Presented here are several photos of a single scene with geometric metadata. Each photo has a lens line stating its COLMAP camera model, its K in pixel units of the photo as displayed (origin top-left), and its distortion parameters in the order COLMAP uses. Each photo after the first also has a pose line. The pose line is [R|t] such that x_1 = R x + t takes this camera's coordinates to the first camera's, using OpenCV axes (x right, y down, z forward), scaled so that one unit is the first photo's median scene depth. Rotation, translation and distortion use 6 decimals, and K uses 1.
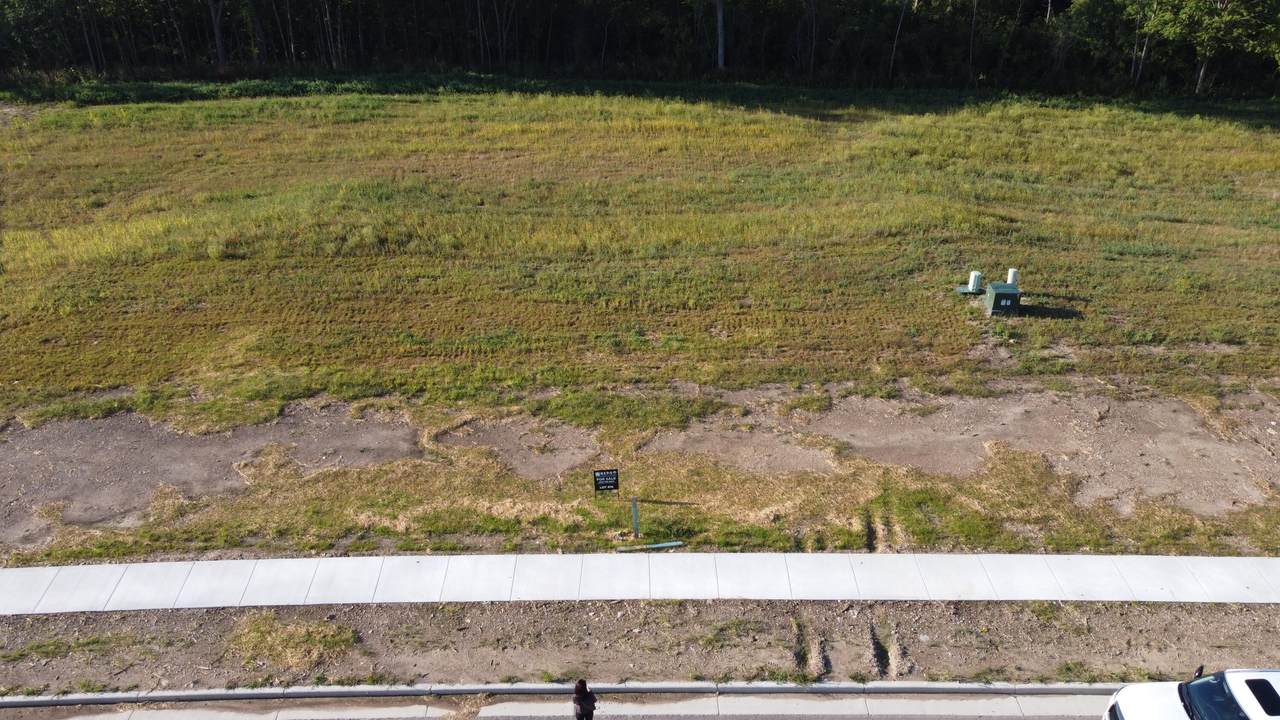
lens RADIAL K [[961.4, 0, 640.5], [0, 961.4, 359.0], [0, 0, 1]] dist [0.003657, -0.006896]
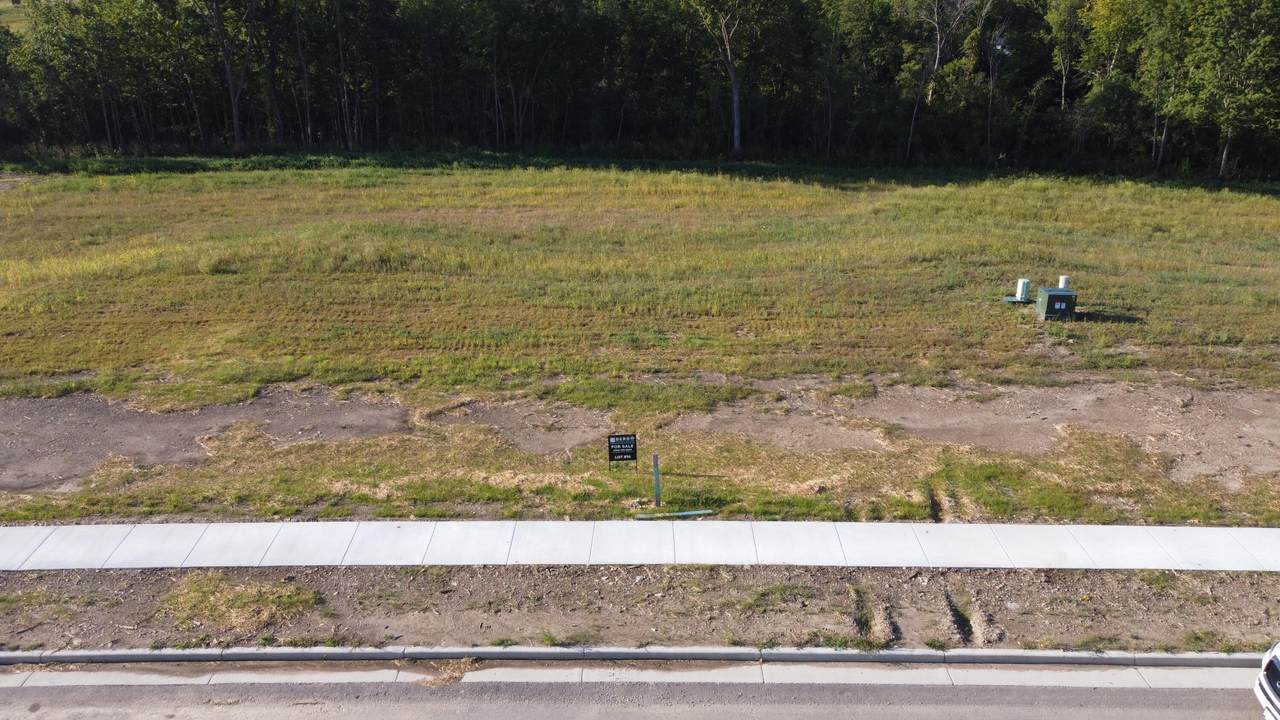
lens RADIAL K [[961.4, 0, 640.7], [0, 961.4, 361.4], [0, 0, 1]] dist [0.003657, -0.006896]
pose [[0.999916, 0.006922, -0.010930, -0.009000], [-0.008436, 0.989375, -0.145143, 0.150258], [0.009809, 0.145223, 0.989350, 0.117728]]
